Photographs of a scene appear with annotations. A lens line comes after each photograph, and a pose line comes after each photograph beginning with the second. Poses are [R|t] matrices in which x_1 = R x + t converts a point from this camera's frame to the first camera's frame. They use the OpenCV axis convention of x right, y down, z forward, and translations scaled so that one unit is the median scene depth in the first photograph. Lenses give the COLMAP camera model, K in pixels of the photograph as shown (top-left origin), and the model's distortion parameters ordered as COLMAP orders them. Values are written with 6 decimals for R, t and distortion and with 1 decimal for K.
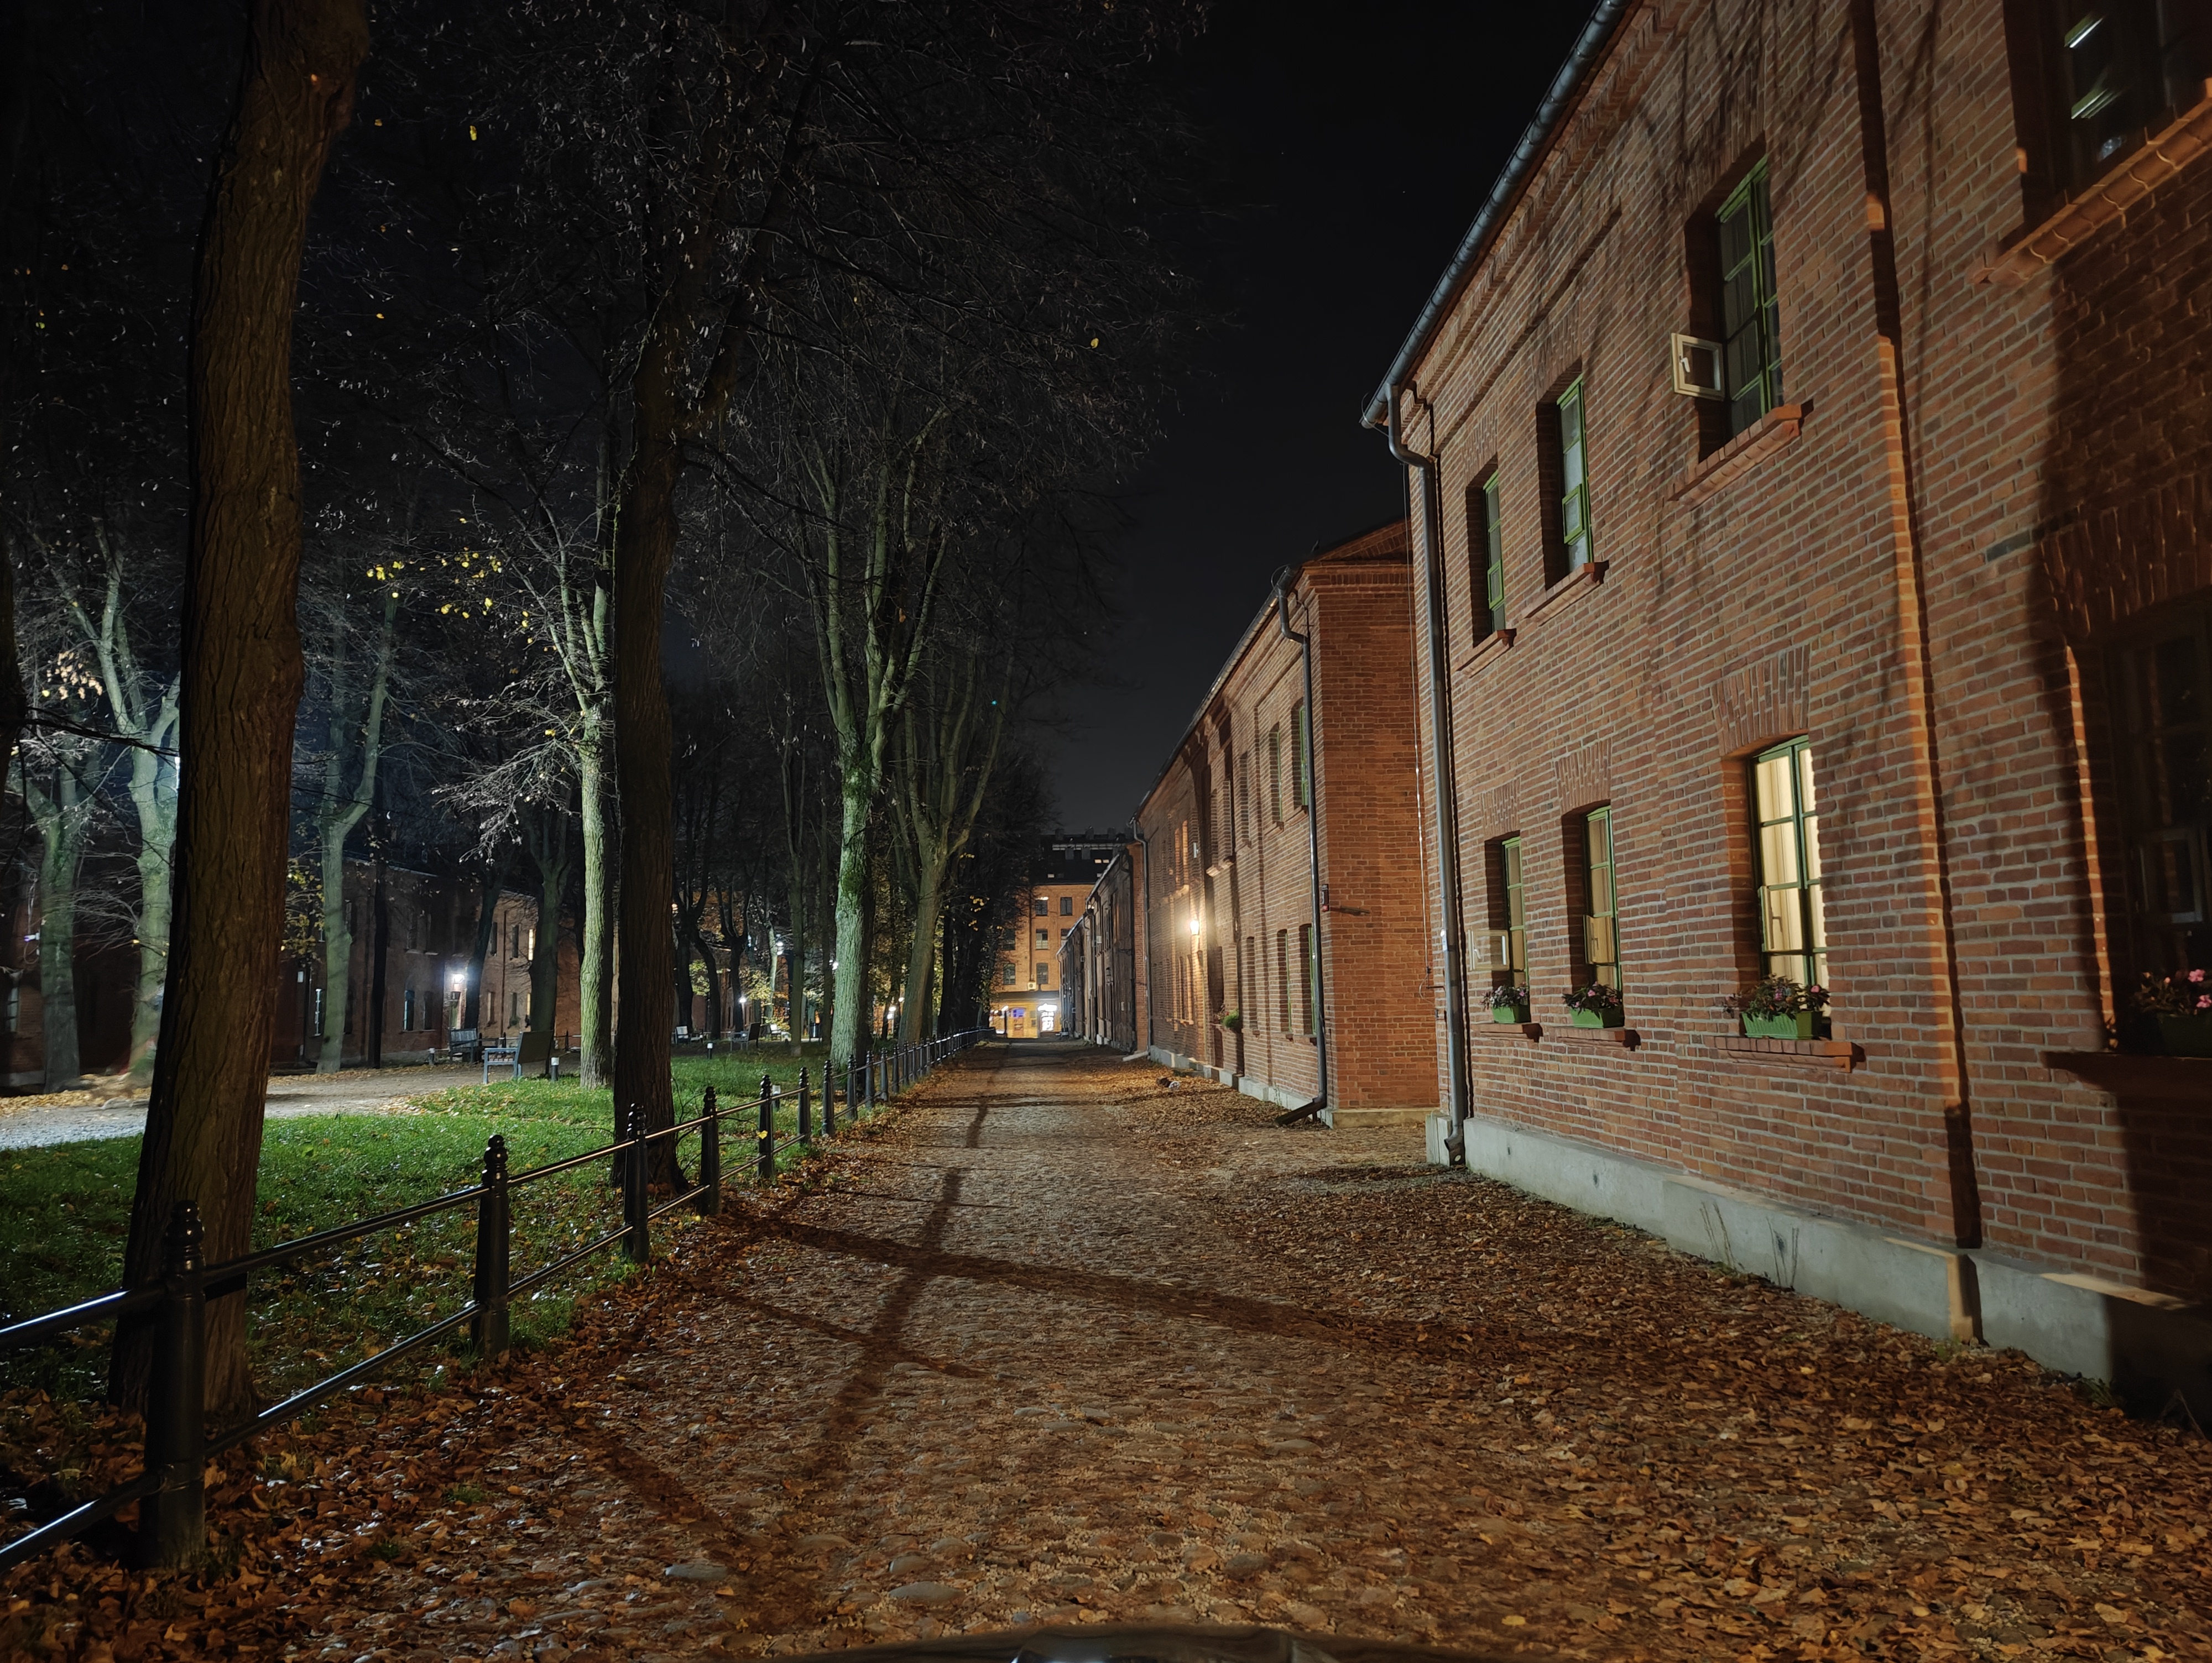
lens RADIAL K [[1518.6, 0, 1109.6], [0, 1518.6, 825.5], [0, 0, 1]] dist [0.038558, -0.045488]
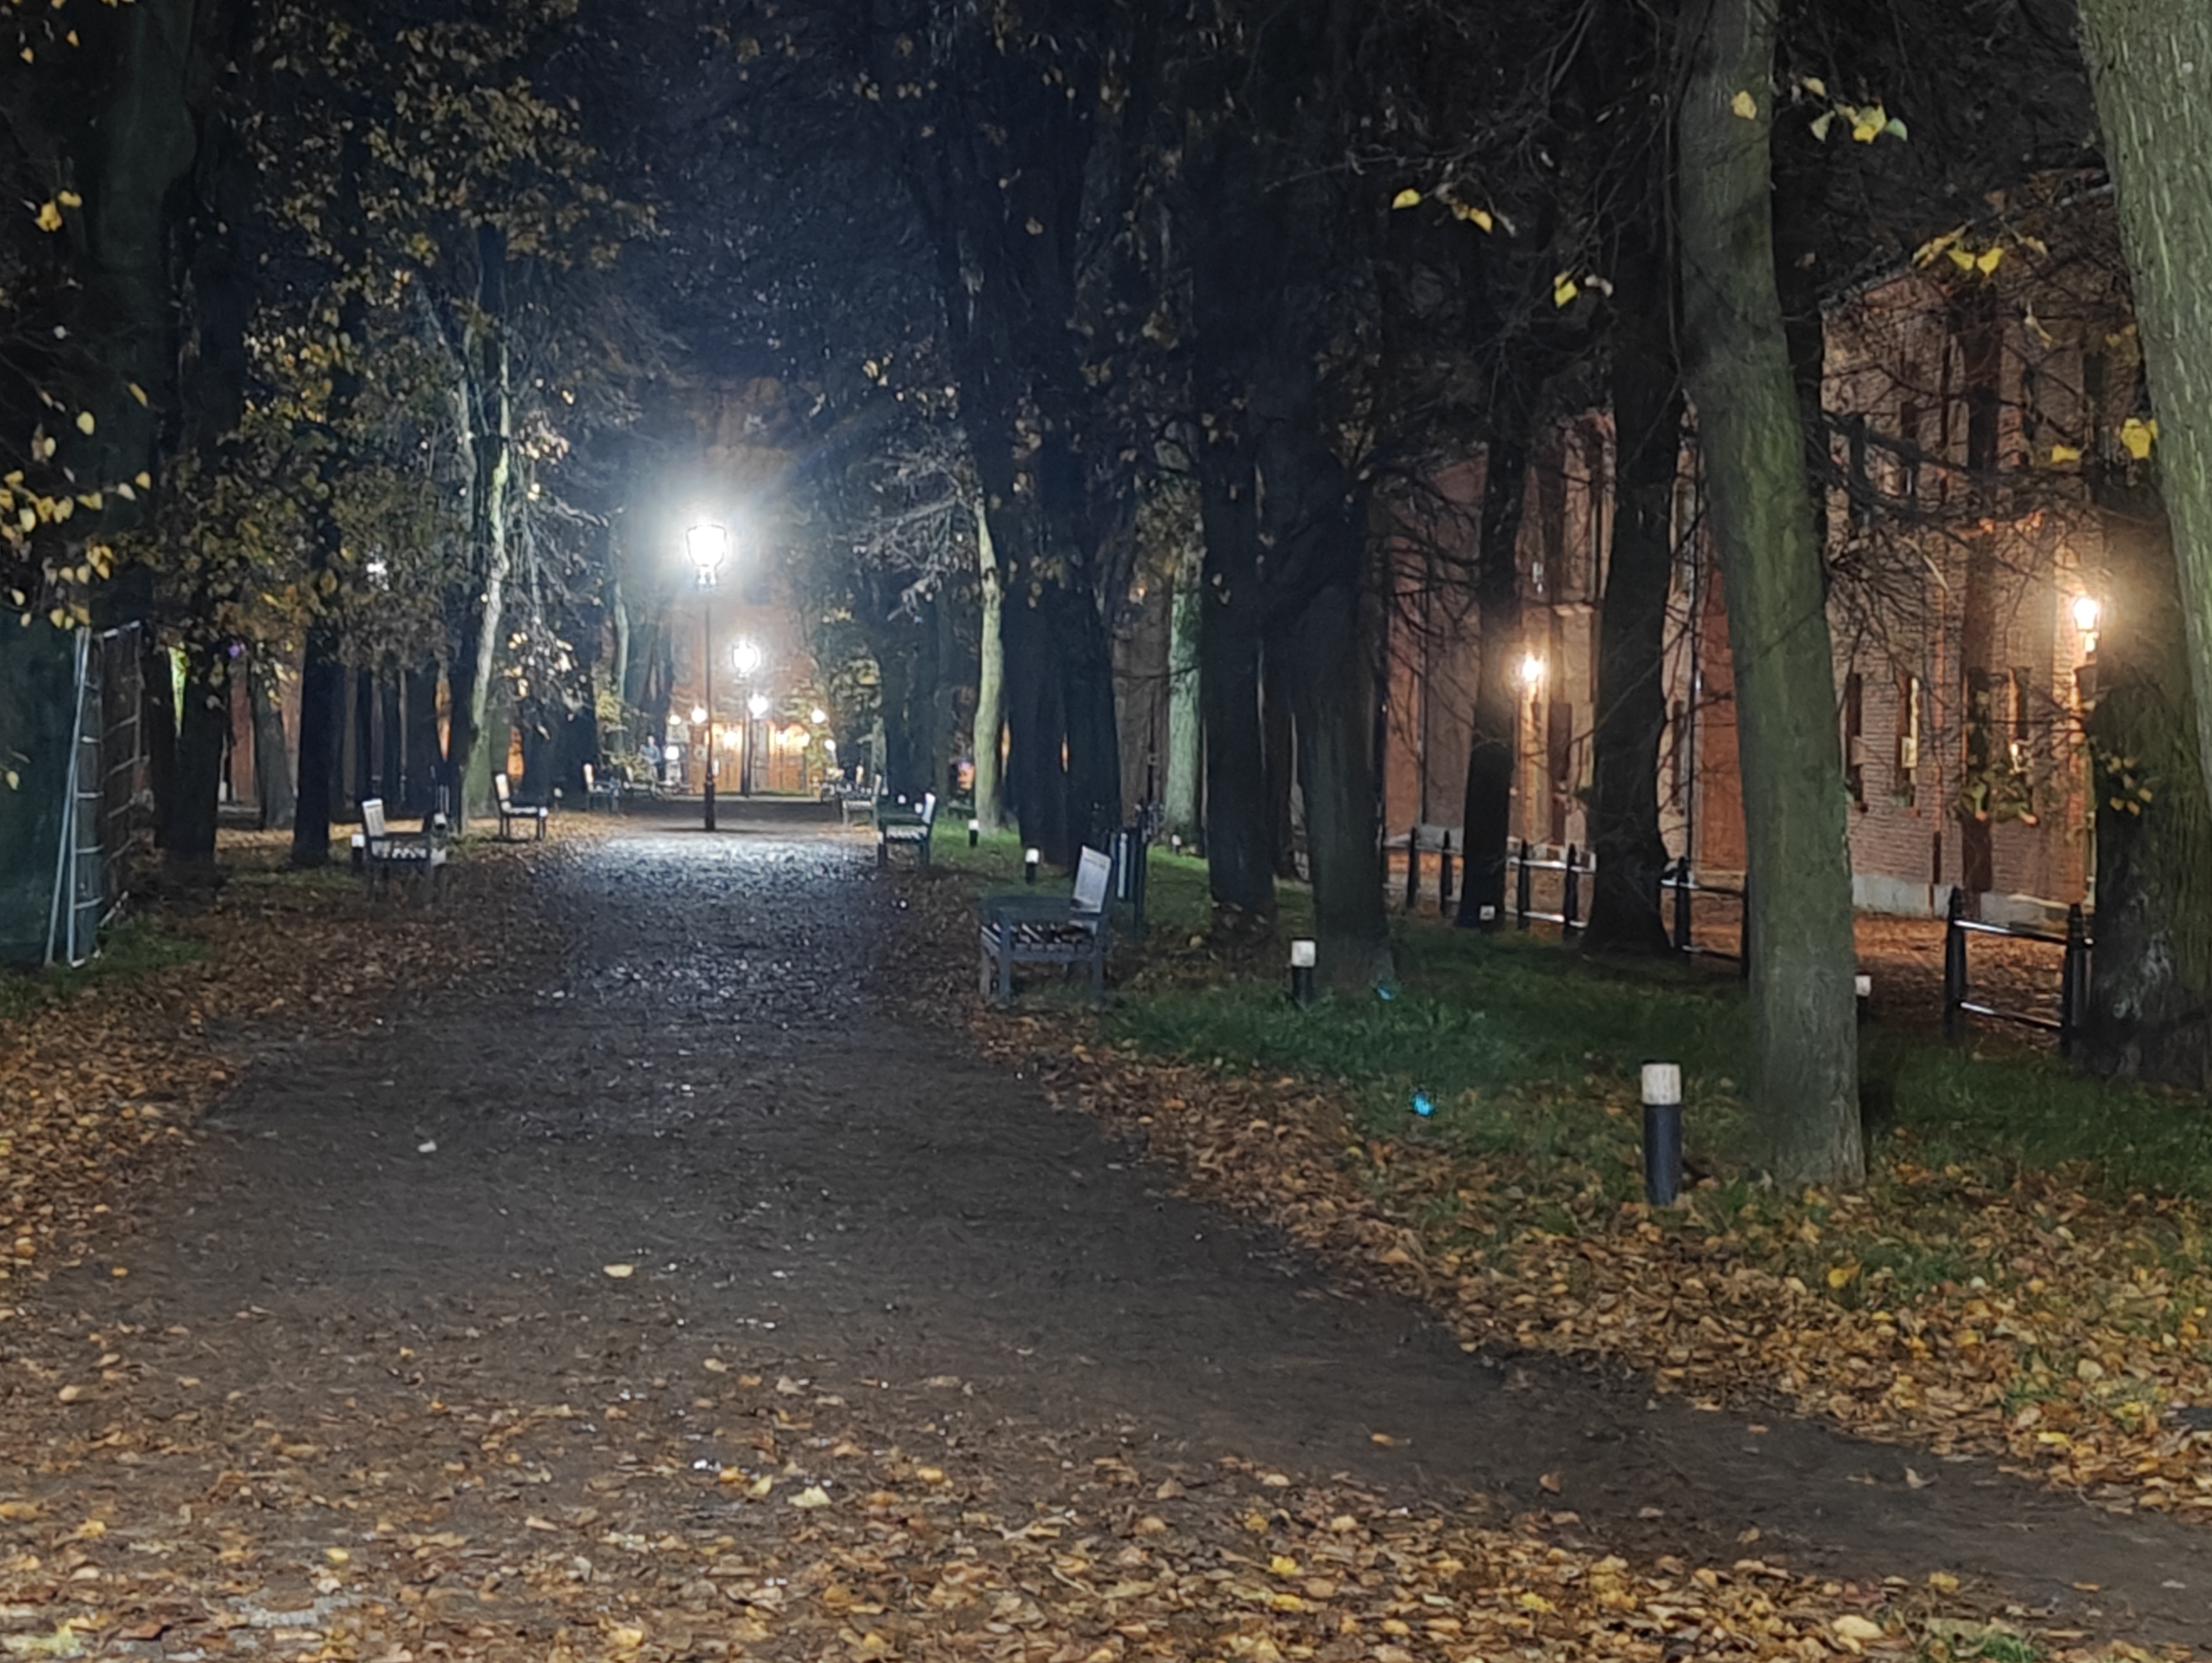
lens RADIAL K [[4557.6, 0, 1061.8], [0, 4557.6, 902.8], [0, 0, 1]] dist [0.047616, 0.000000]
pose [[0.999528, 0.030462, 0.004039, -0.289075], [-0.030722, 0.987858, 0.152291, -0.251176], [0.000649, -0.152343, 0.988327, -2.019042]]
